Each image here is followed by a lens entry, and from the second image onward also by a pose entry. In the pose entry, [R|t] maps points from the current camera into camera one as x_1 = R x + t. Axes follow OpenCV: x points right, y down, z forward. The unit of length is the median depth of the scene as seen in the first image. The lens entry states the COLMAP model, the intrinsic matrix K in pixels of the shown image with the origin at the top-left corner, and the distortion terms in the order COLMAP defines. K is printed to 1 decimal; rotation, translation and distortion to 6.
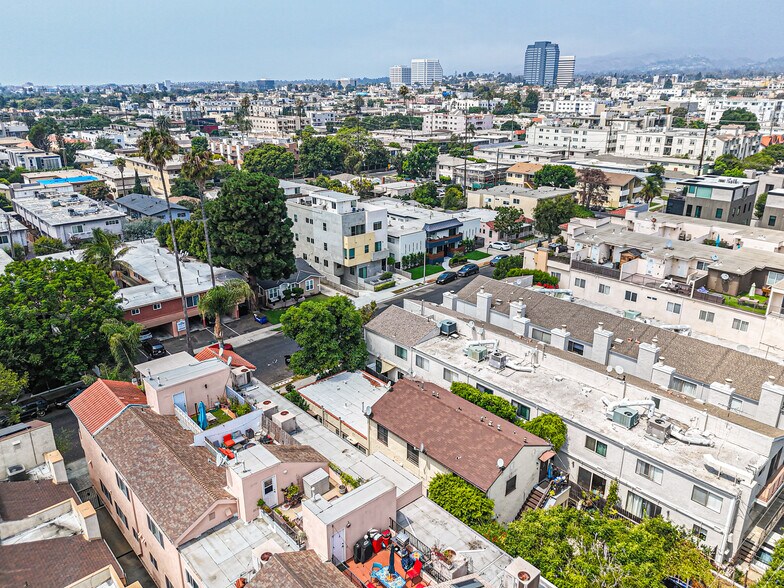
lens RADIAL K [[573.9, 0, 391.3], [0, 573.9, 296.8], [0, 0, 1]] dist [0.069569, -0.077115]
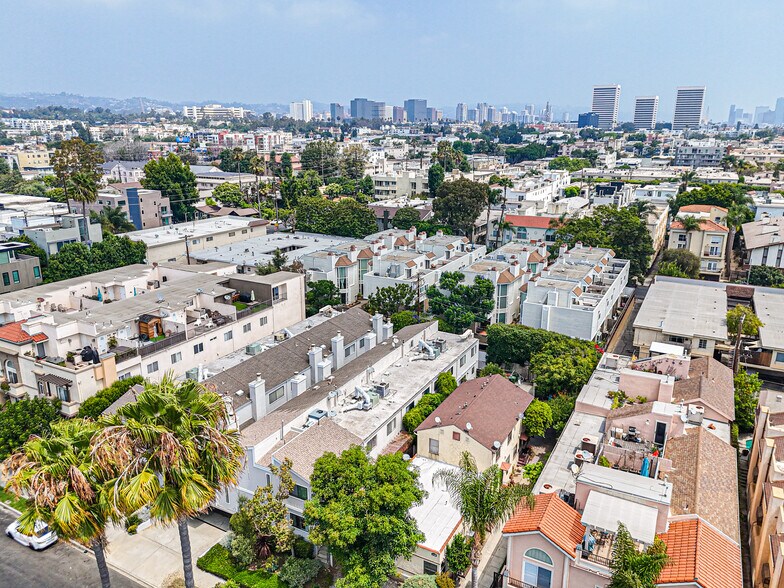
lens RADIAL K [[573.9, 0, 392.0], [0, 573.9, 293.8], [0, 0, 1]] dist [0.069569, -0.077115]
pose [[-0.328518, -0.261139, 0.907680, -0.496552], [0.322131, 0.872418, 0.367584, -0.288825], [-0.887867, 0.413150, -0.202484, 0.709563]]
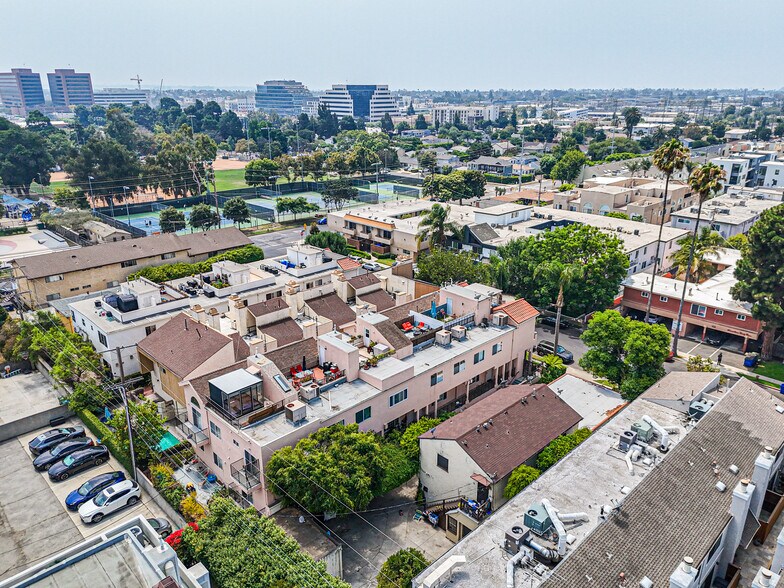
lens RADIAL K [[573.9, 0, 393.6], [0, 573.9, 297.8], [0, 0, 1]] dist [0.069569, -0.077115]
pose [[0.041139, 0.343269, -0.938336, 0.558312], [-0.343787, 0.886651, 0.309289, -0.136264], [0.938146, 0.309864, 0.154487, 0.303727]]
